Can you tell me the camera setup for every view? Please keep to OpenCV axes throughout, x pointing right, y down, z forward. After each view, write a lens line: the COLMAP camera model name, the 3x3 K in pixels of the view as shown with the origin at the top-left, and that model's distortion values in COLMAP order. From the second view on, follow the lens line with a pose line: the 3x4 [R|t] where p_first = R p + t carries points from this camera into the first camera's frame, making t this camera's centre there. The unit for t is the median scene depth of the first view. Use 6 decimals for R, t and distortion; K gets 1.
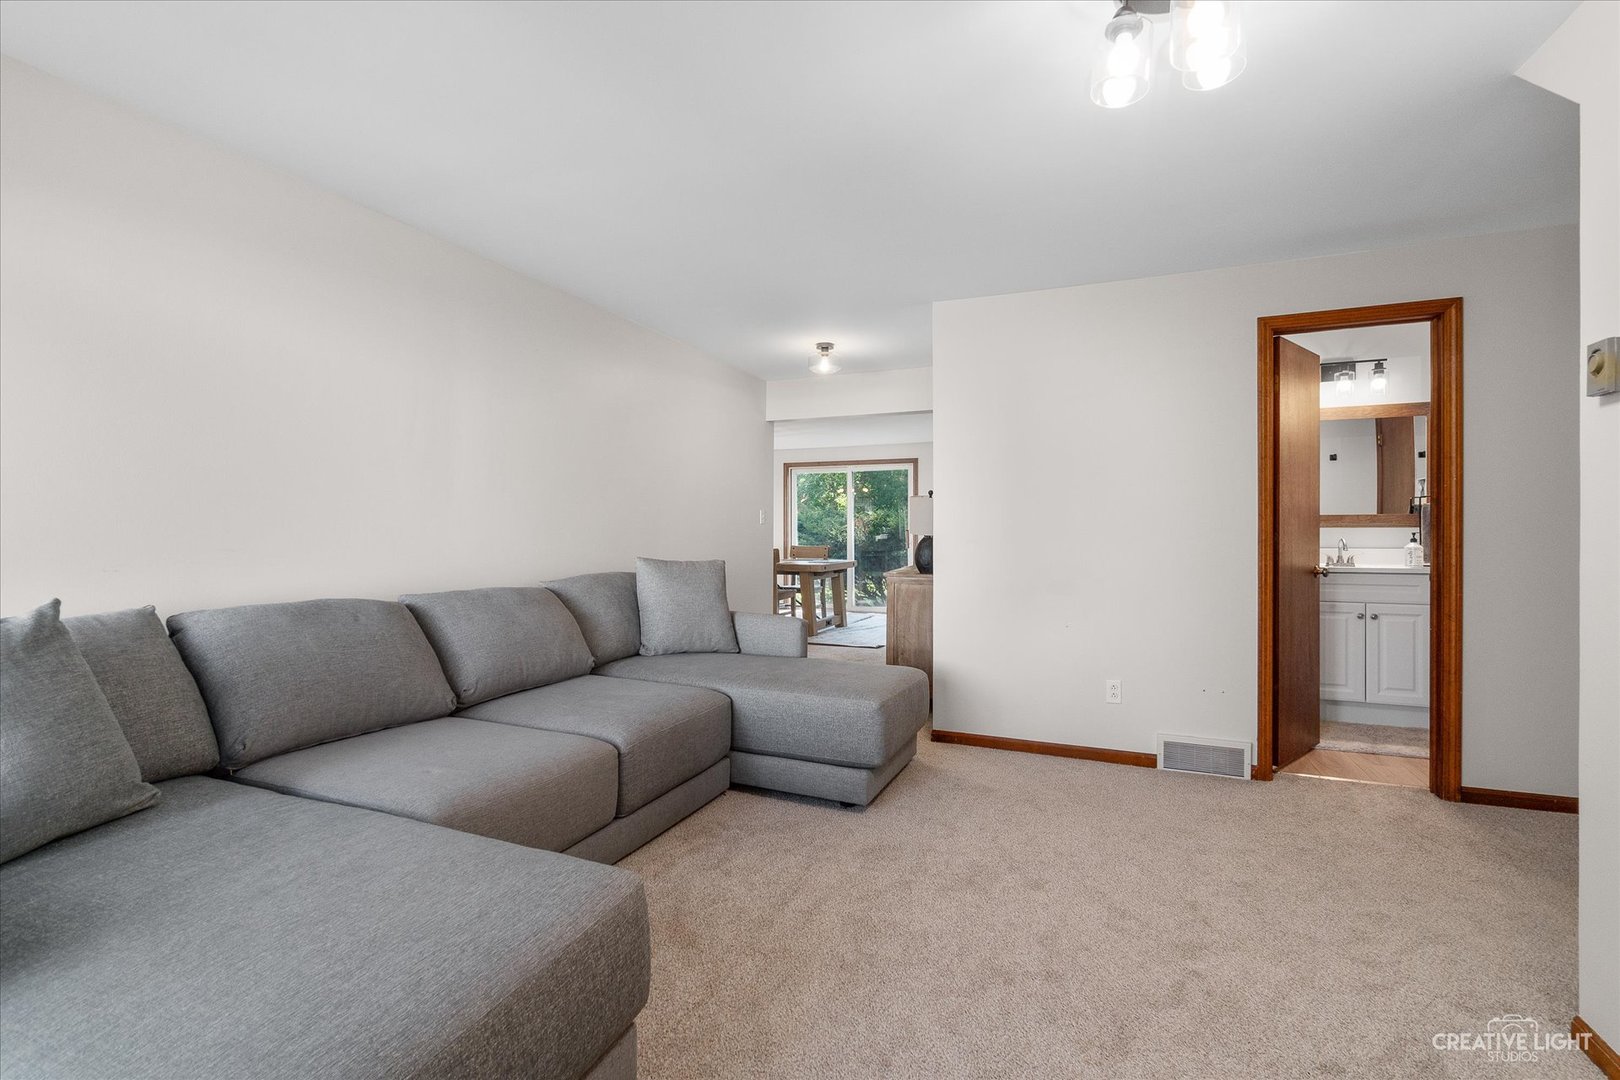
lens RADIAL K [[705.0, 0, 810.0], [0, 705.0, 540.0], [0, 0, 1]] dist [-0.001717, -0.000210]
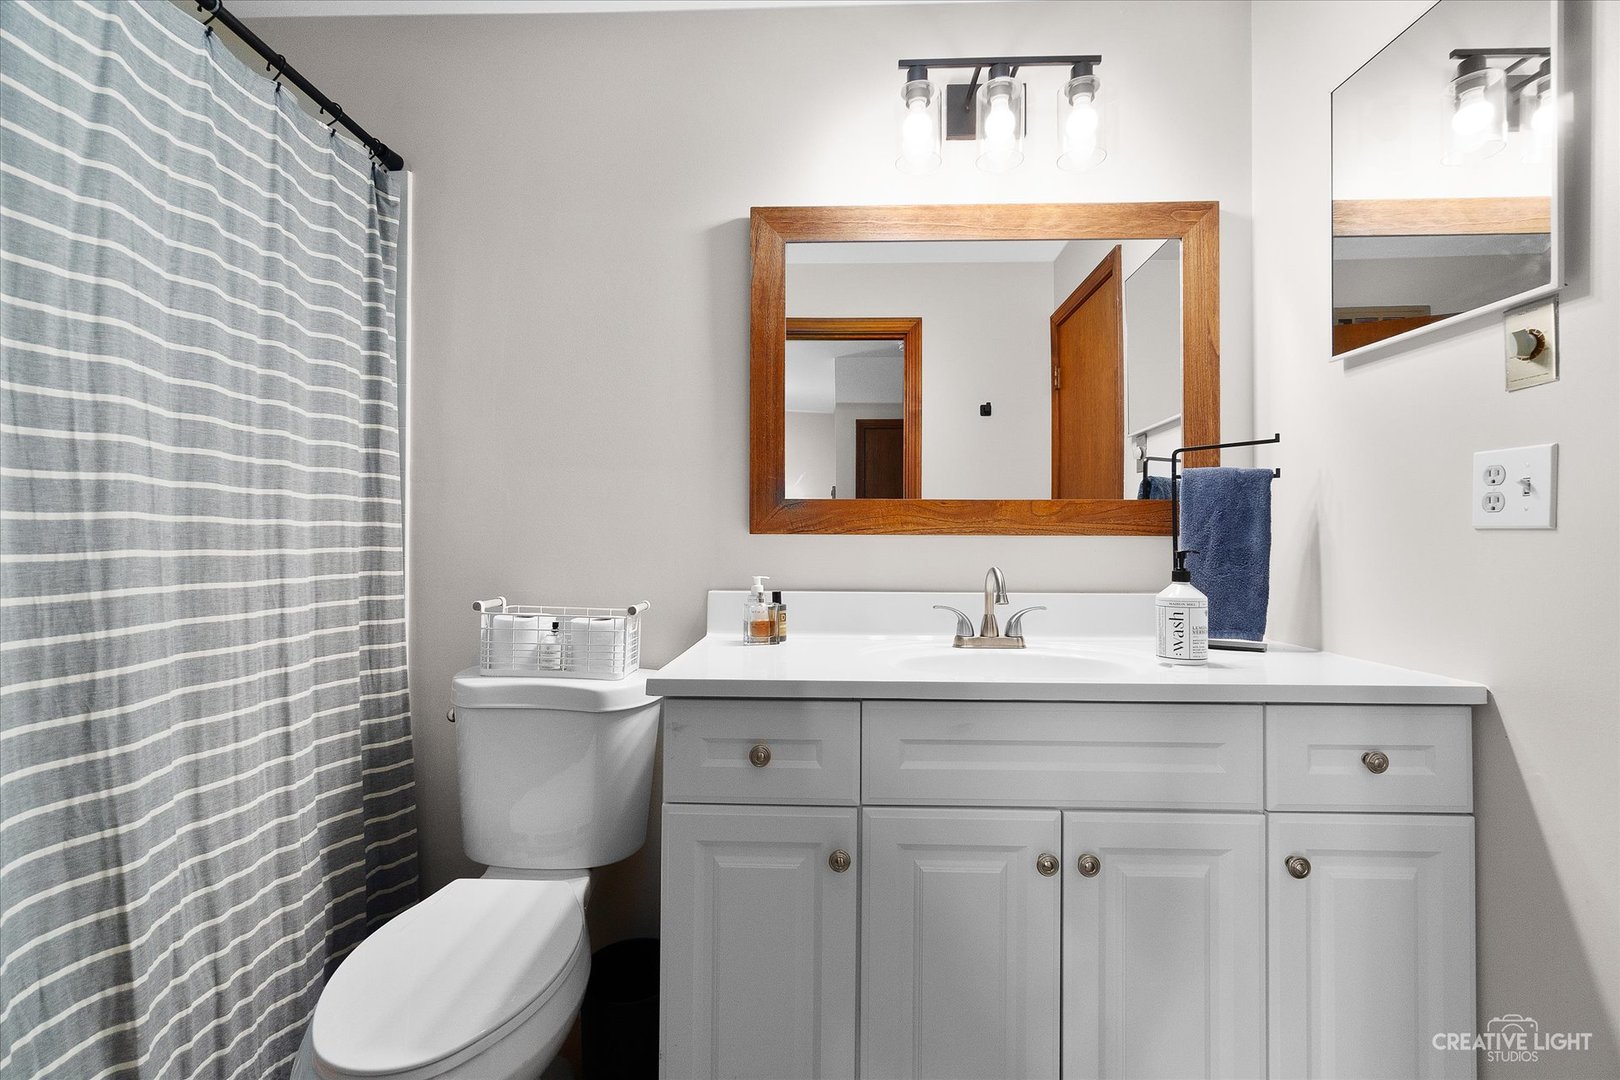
lens RADIAL K [[705.0, 0, 810.0], [0, 705.0, 540.0], [0, 0, 1]] dist [-0.001717, -0.000210]
pose [[0.929580, 0.008093, 0.368531, 0.553444], [-0.003527, 0.999908, -0.013063, -0.010050], [-0.368603, 0.010844, 0.929524, 0.723919]]
